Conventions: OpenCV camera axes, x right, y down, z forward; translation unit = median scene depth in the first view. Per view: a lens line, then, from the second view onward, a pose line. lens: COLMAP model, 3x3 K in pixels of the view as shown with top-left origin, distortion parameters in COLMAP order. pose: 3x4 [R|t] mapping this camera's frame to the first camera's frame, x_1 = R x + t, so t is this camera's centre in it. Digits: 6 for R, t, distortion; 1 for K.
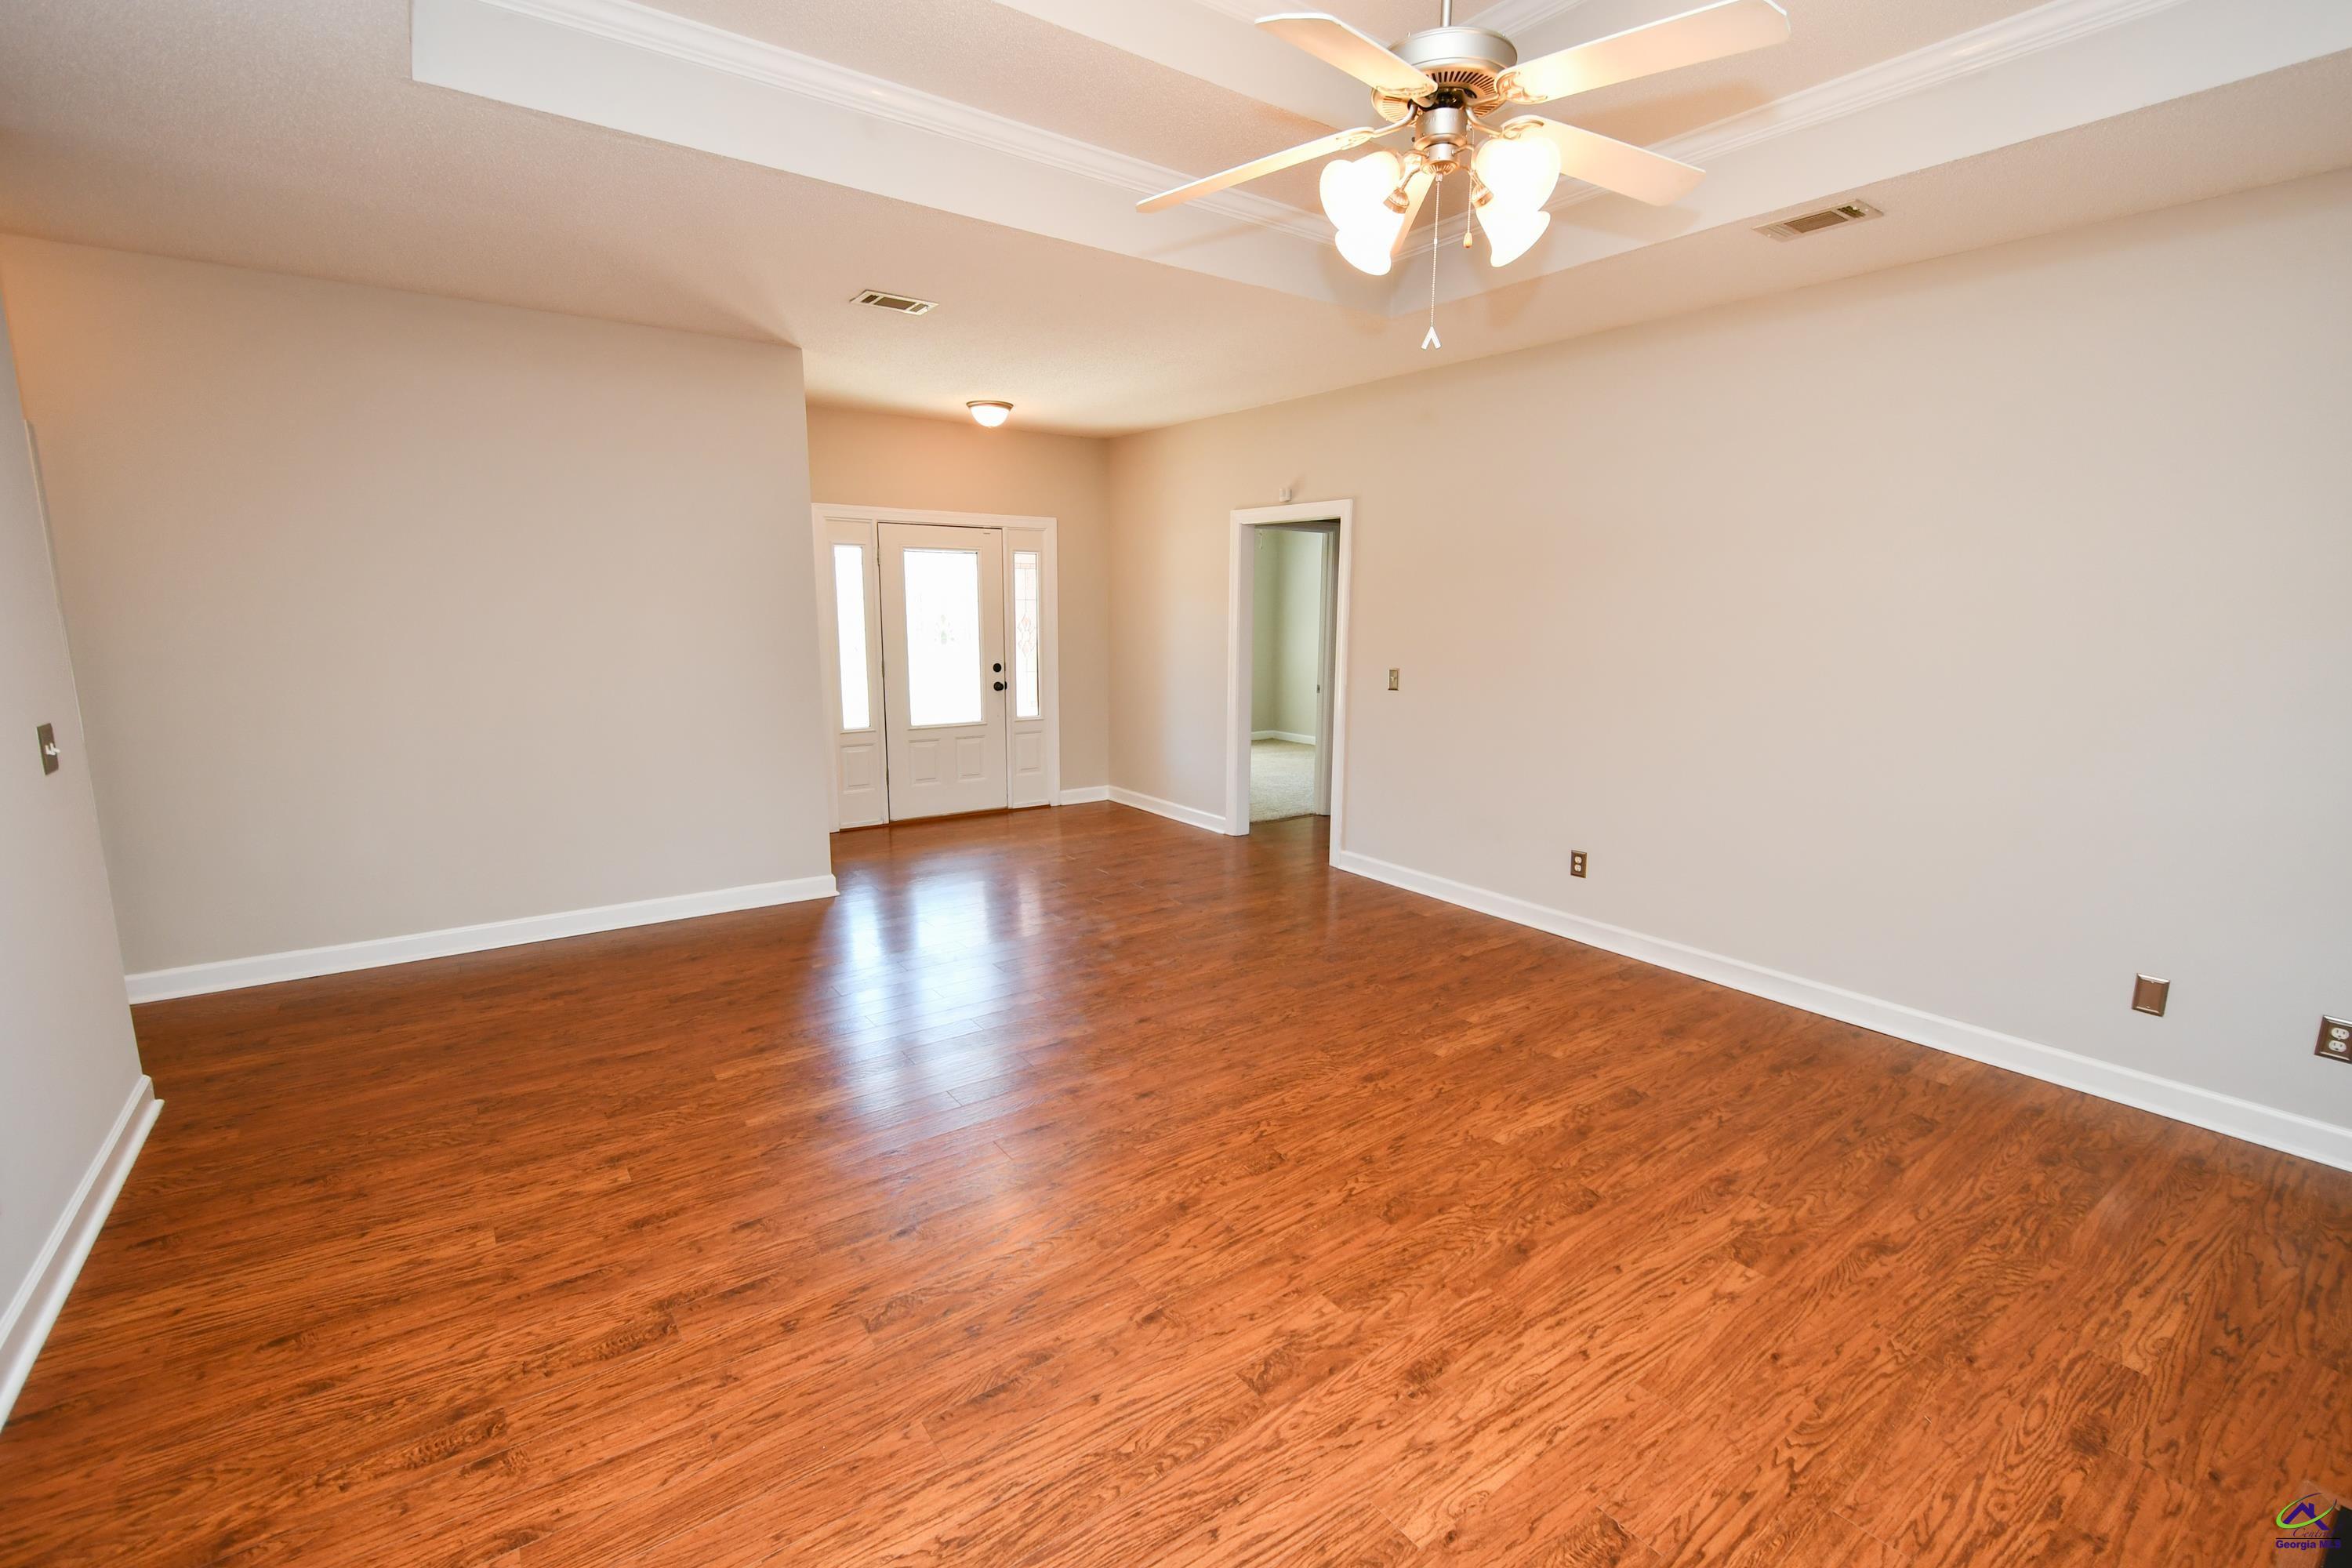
lens RADIAL K [[1033.9, 0, 1189.0], [0, 1033.9, 781.8], [0, 0, 1]] dist [0.007209, -0.009620]
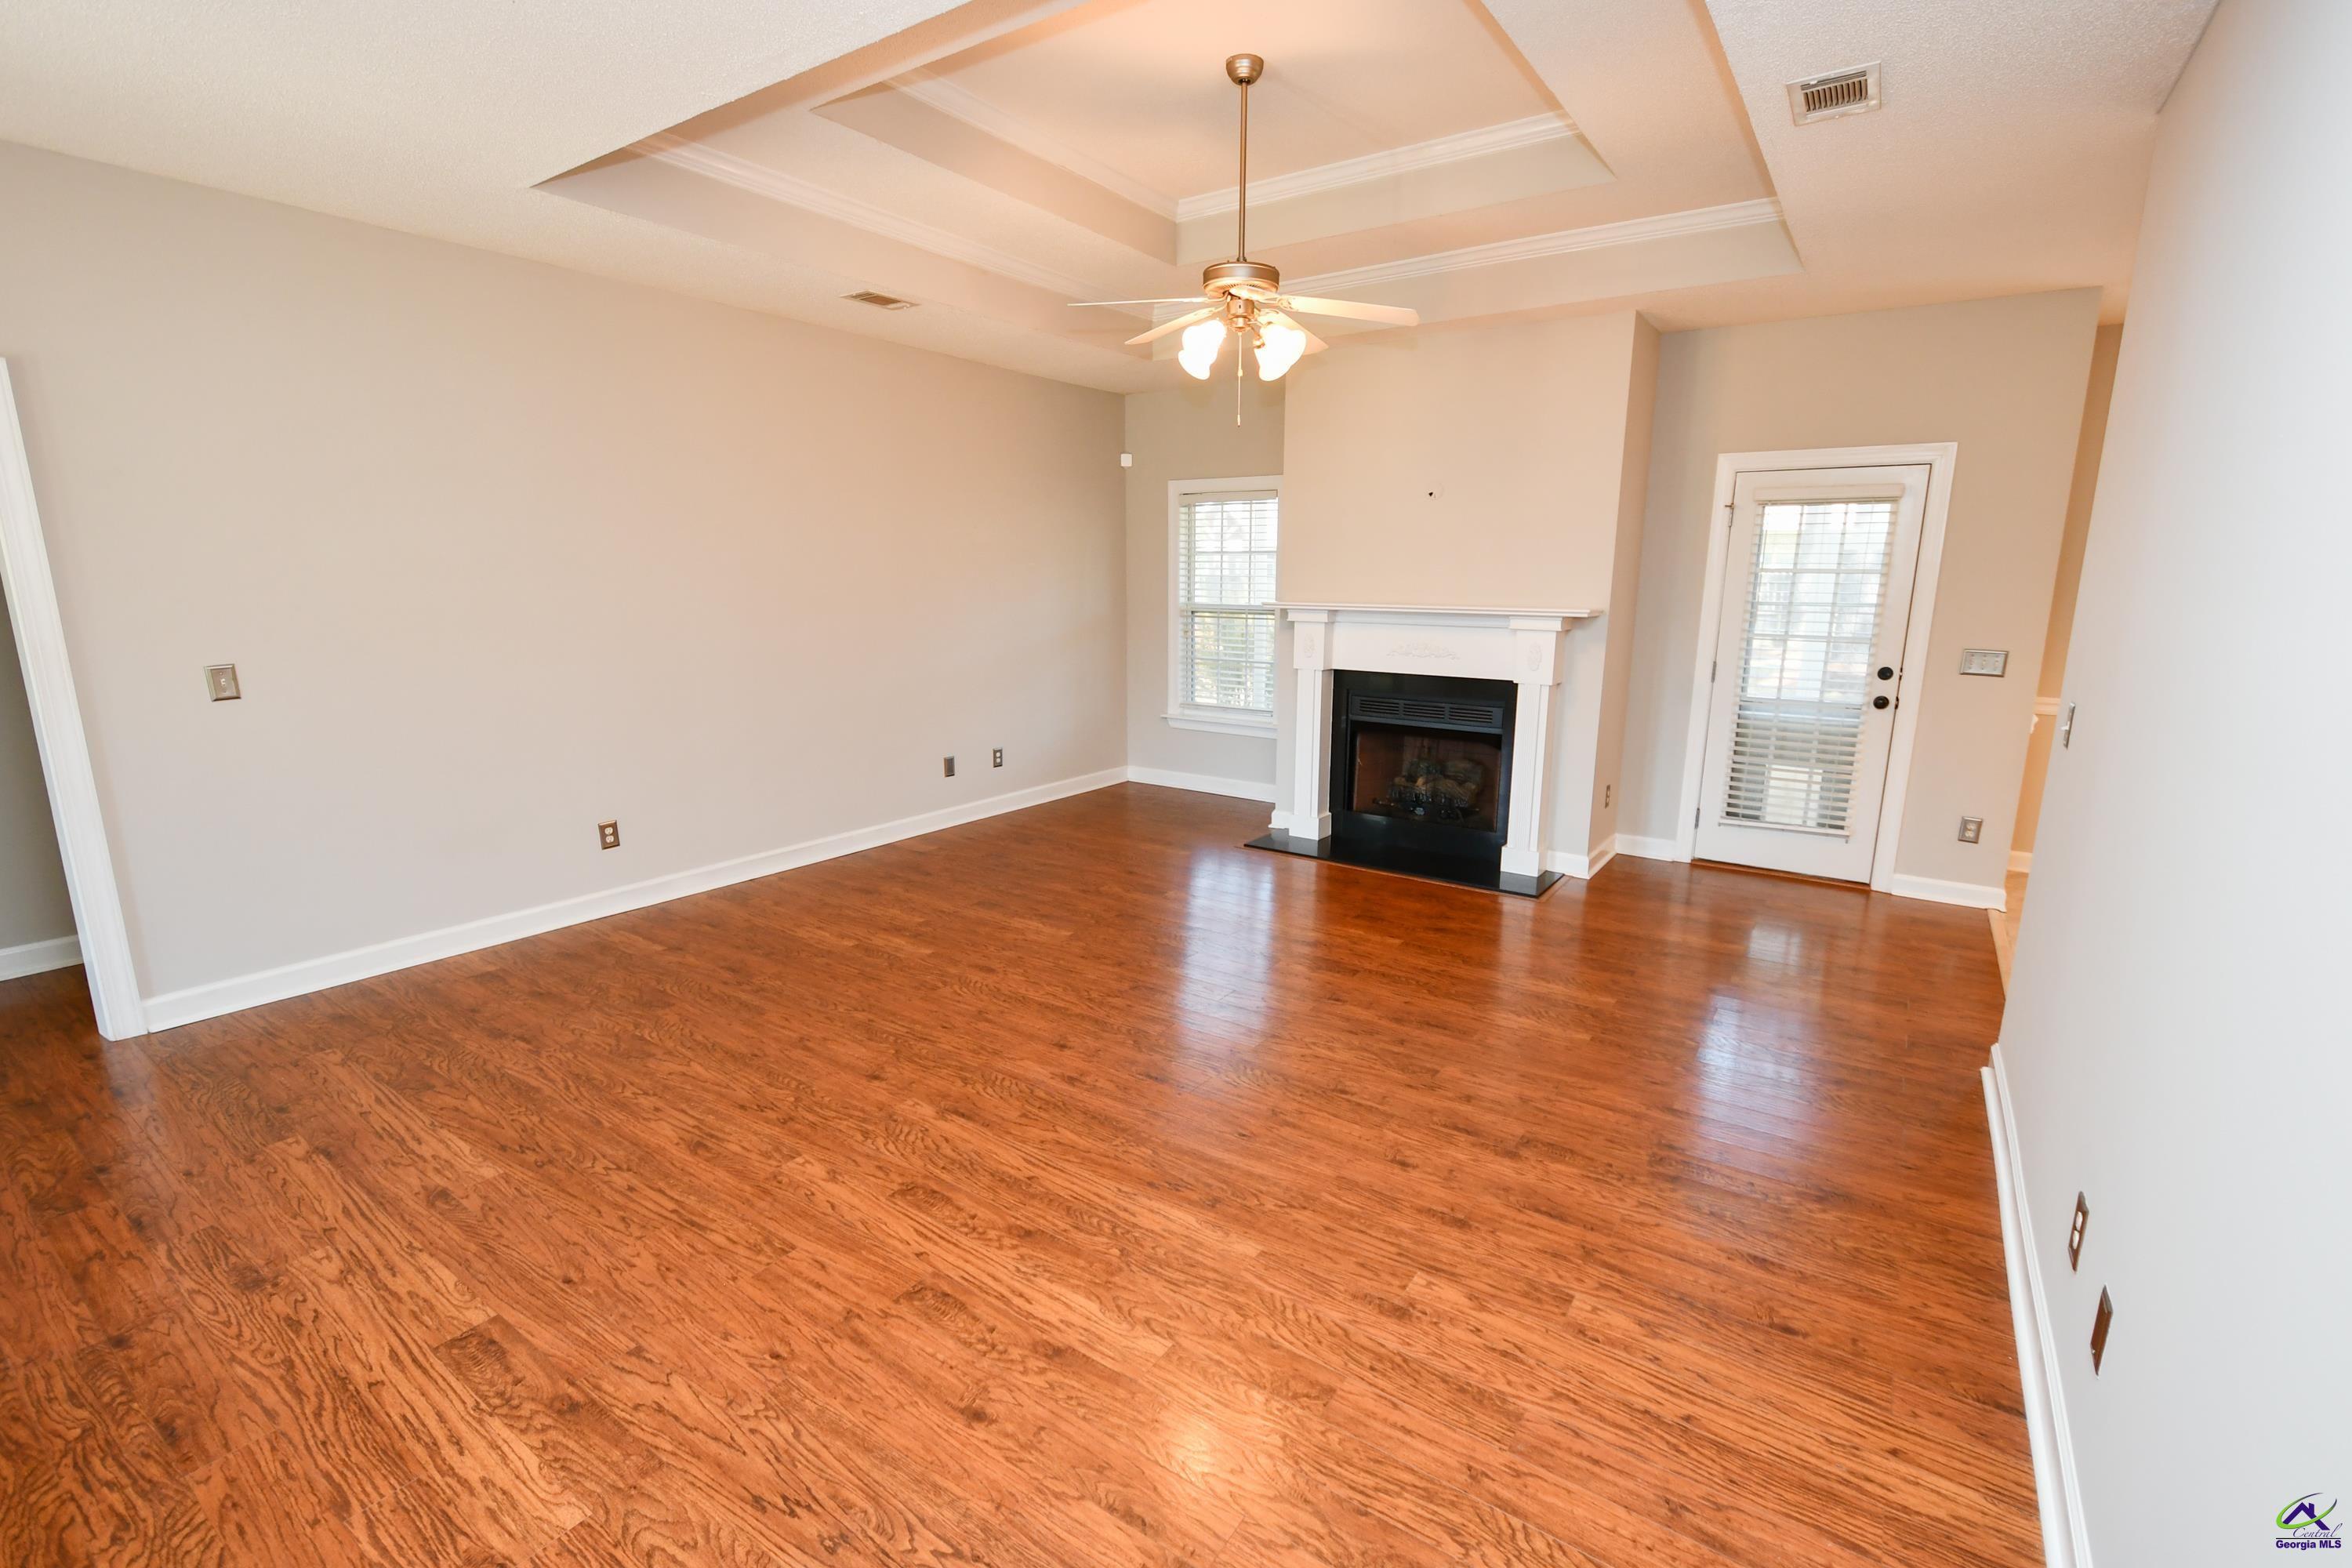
lens RADIAL K [[1033.9, 0, 1189.0], [0, 1033.9, 781.8], [0, 0, 1]] dist [0.007209, -0.009620]
pose [[-0.327961, -0.202239, 0.922790, -1.017631], [0.151641, 0.952879, 0.262727, -0.208765], [-0.932441, 0.226097, -0.281840, 1.147523]]
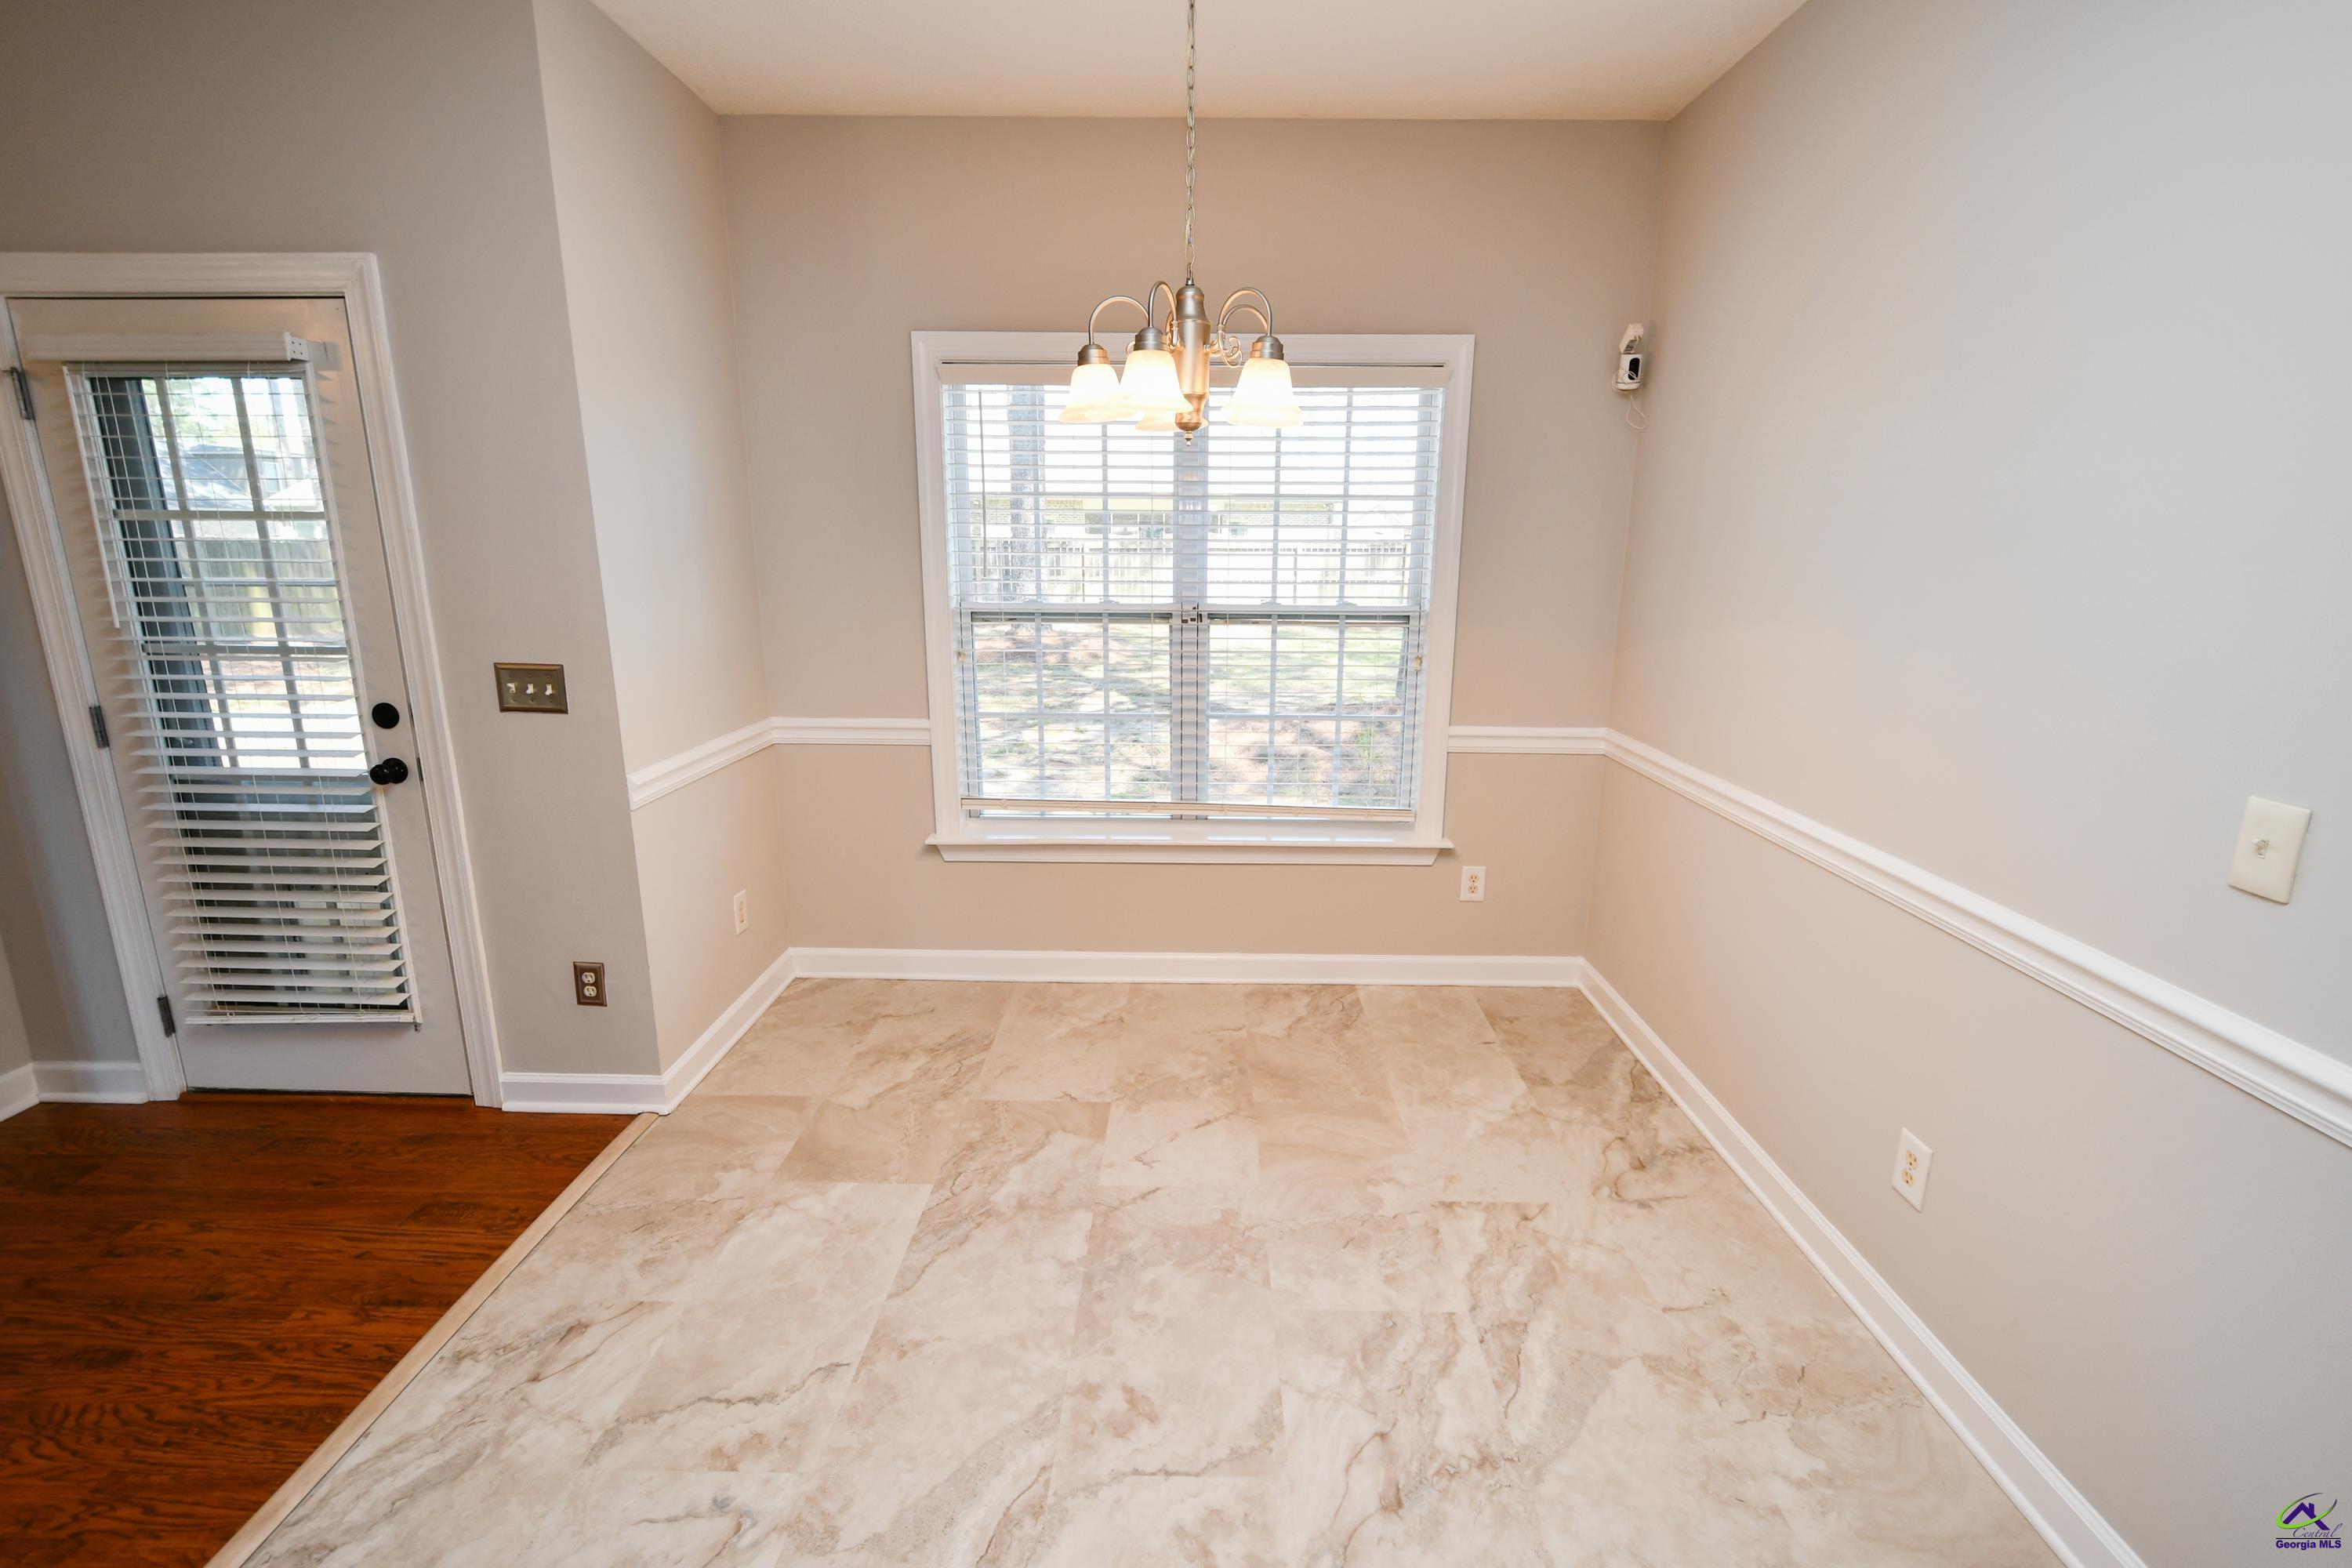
lens RADIAL K [[1033.9, 0, 1189.0], [0, 1033.9, 781.8], [0, 0, 1]] dist [0.007209, -0.009620]
pose [[-0.802070, -0.162691, 0.574644, -0.859661], [0.082079, 0.923024, 0.375886, -0.000091], [-0.591563, 0.348653, -0.726976, -0.065550]]
